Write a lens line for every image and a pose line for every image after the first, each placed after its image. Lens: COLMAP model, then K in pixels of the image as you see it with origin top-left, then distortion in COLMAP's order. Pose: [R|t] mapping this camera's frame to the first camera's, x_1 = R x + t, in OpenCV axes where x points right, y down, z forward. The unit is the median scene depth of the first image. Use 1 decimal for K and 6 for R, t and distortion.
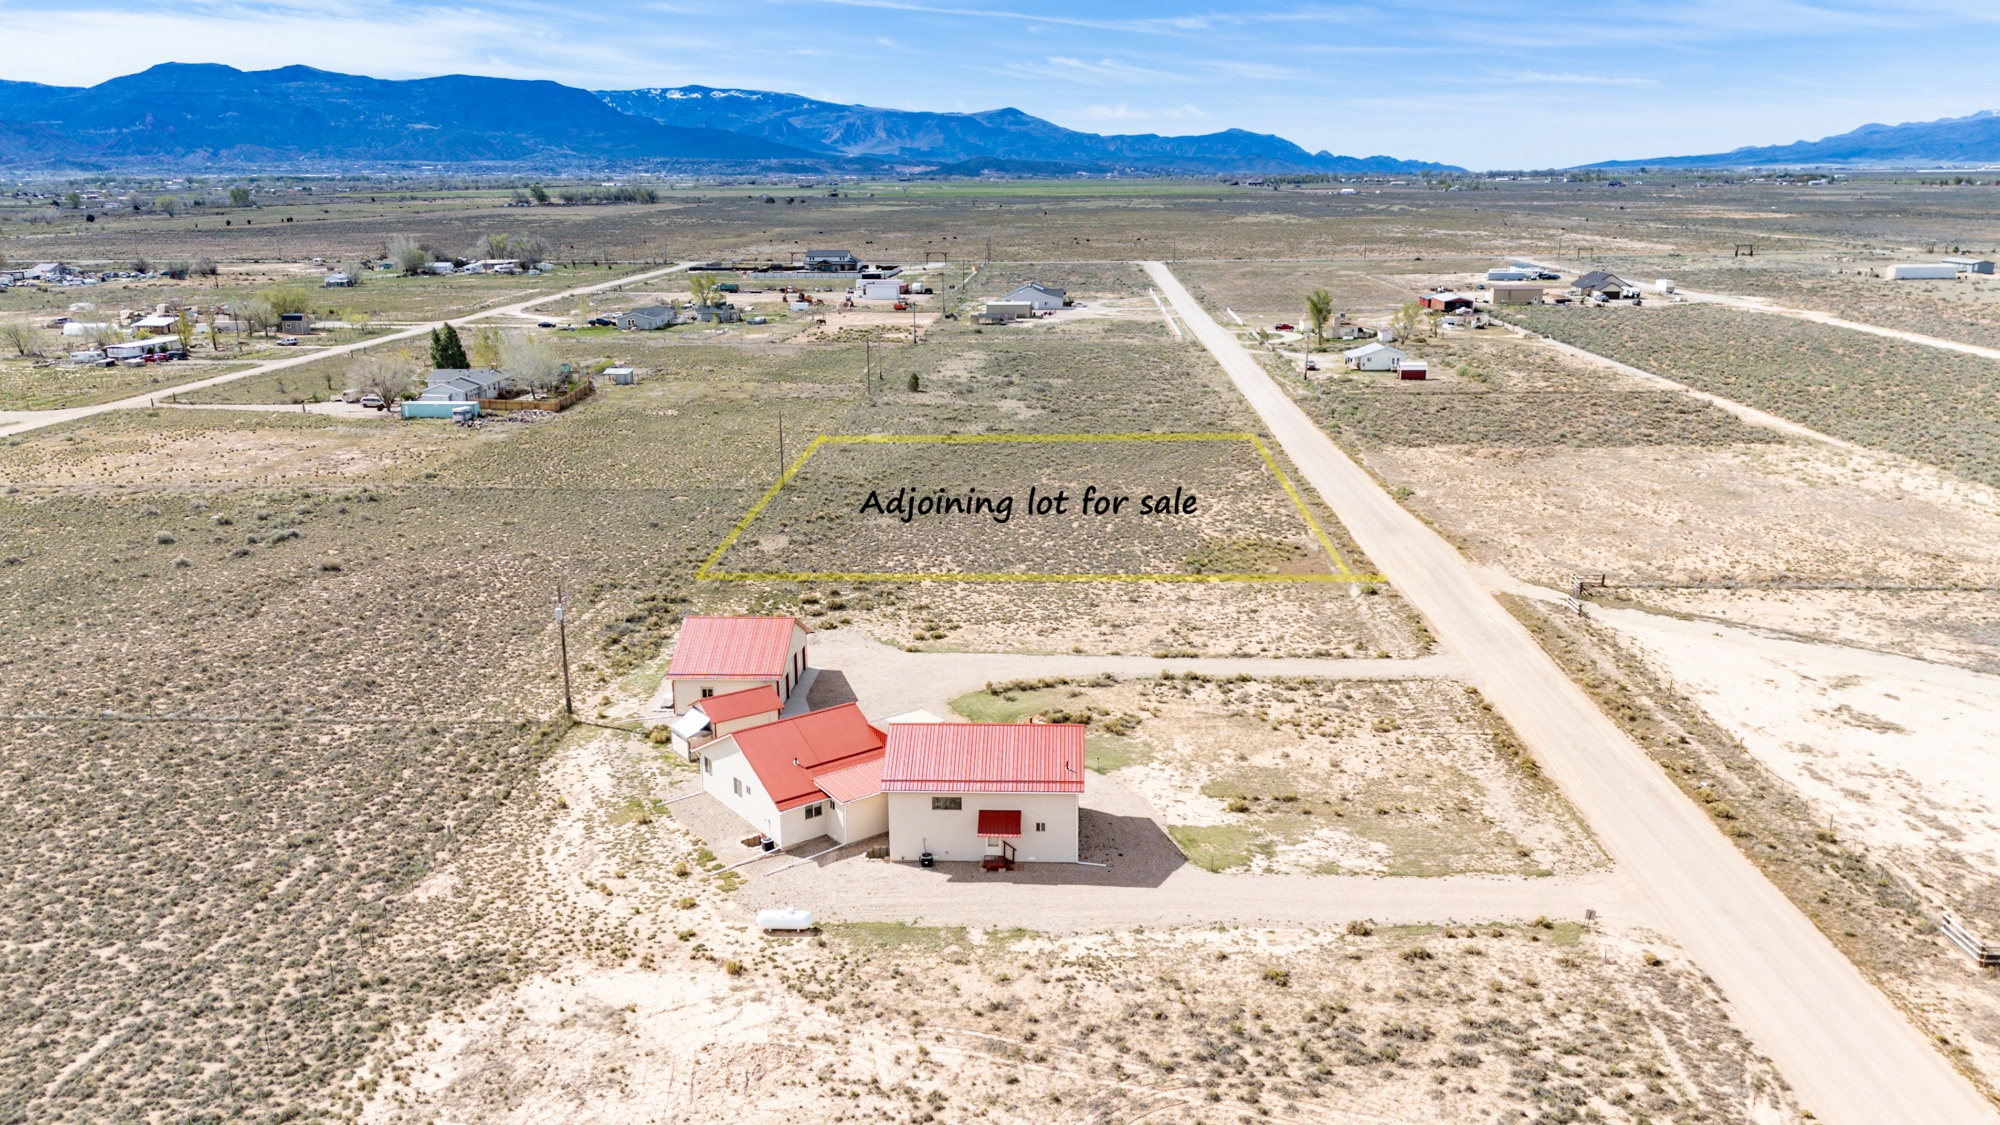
lens RADIAL K [[1465.4, 0, 1008.4], [0, 1465.4, 563.1], [0, 0, 1]] dist [0.072860, -0.063227]
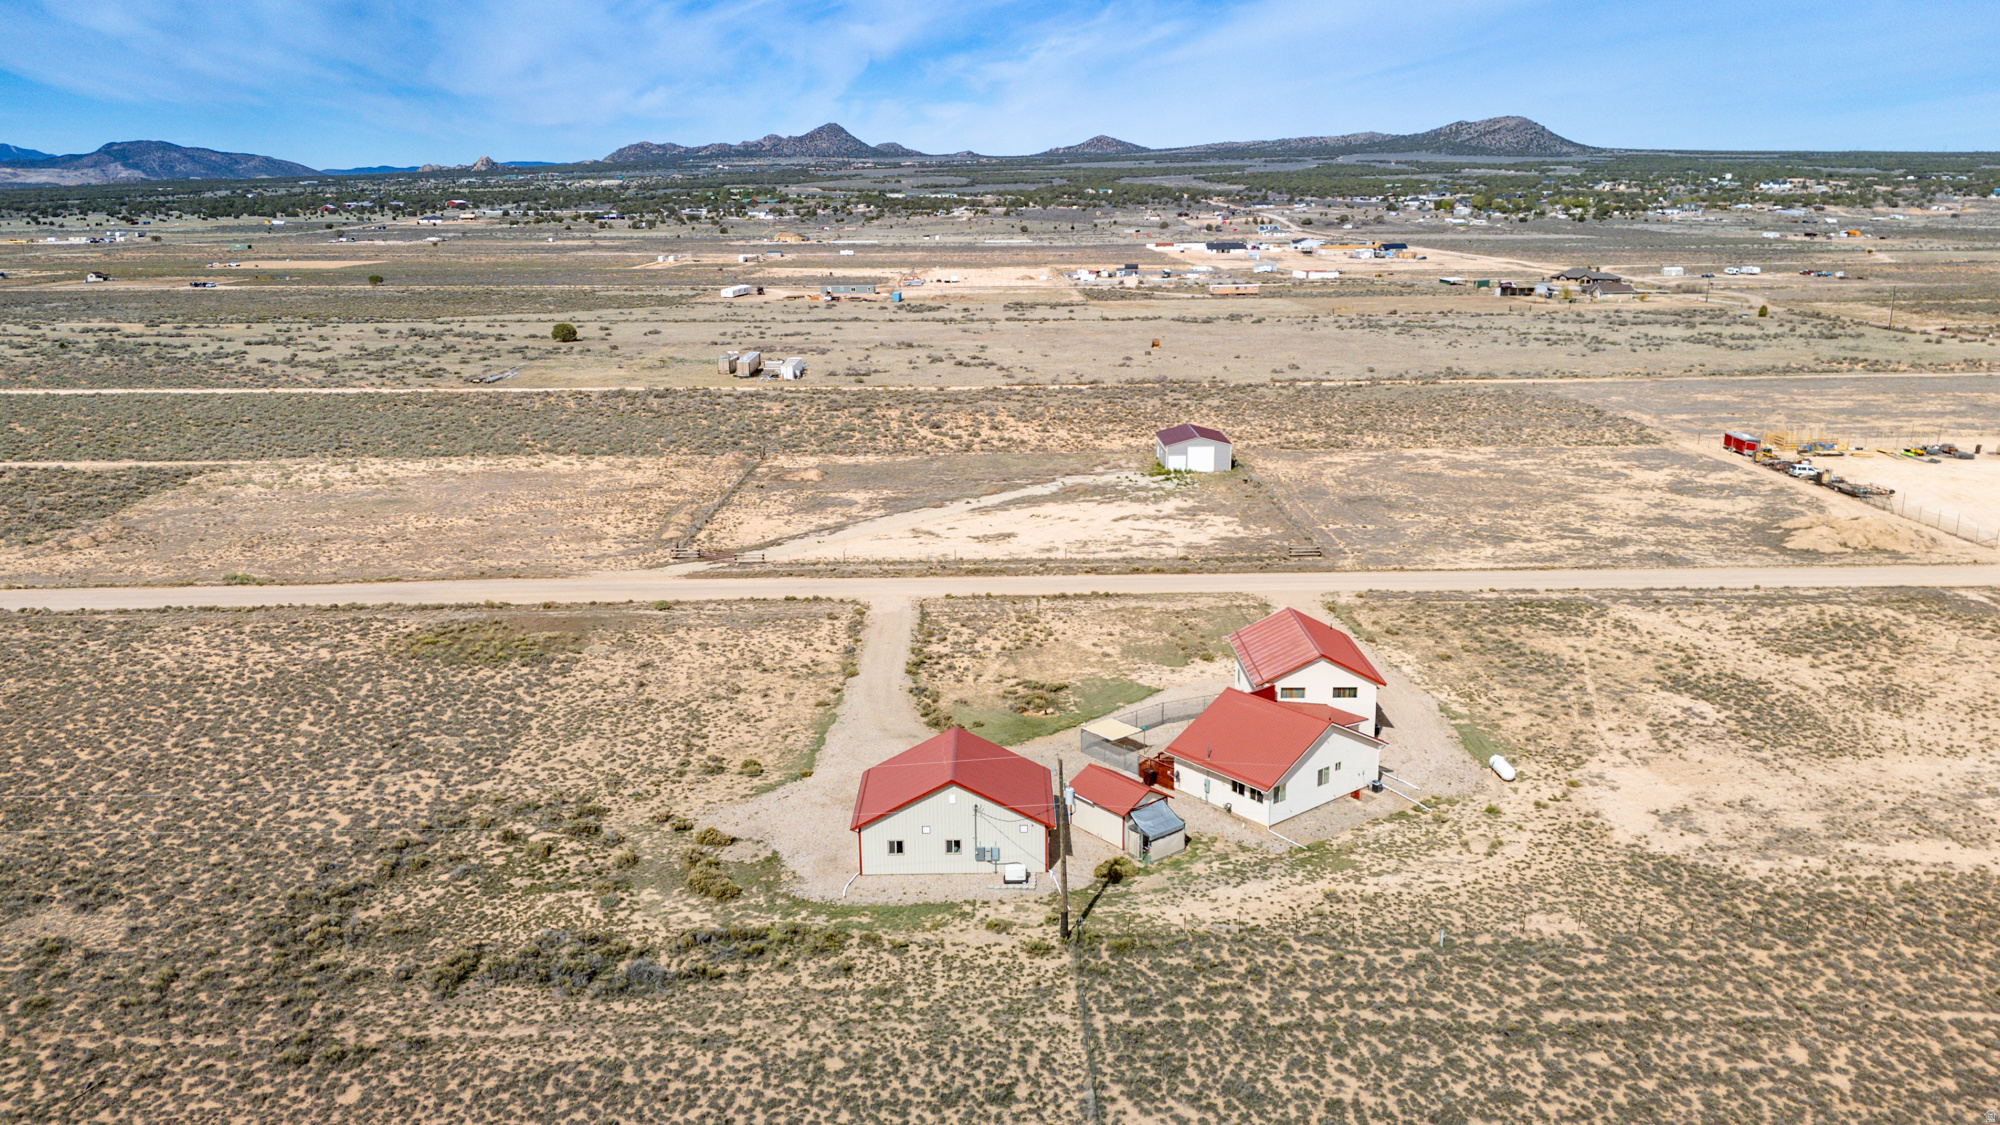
lens RADIAL K [[1465.4, 0, 1004.4], [0, 1465.4, 561.7], [0, 0, 1]] dist [0.072860, -0.063227]
pose [[-0.059502, -0.237916, 0.969461, -0.923796], [0.266495, 0.932148, 0.245116, -0.243380], [-0.961998, 0.272941, 0.007938, 0.951845]]
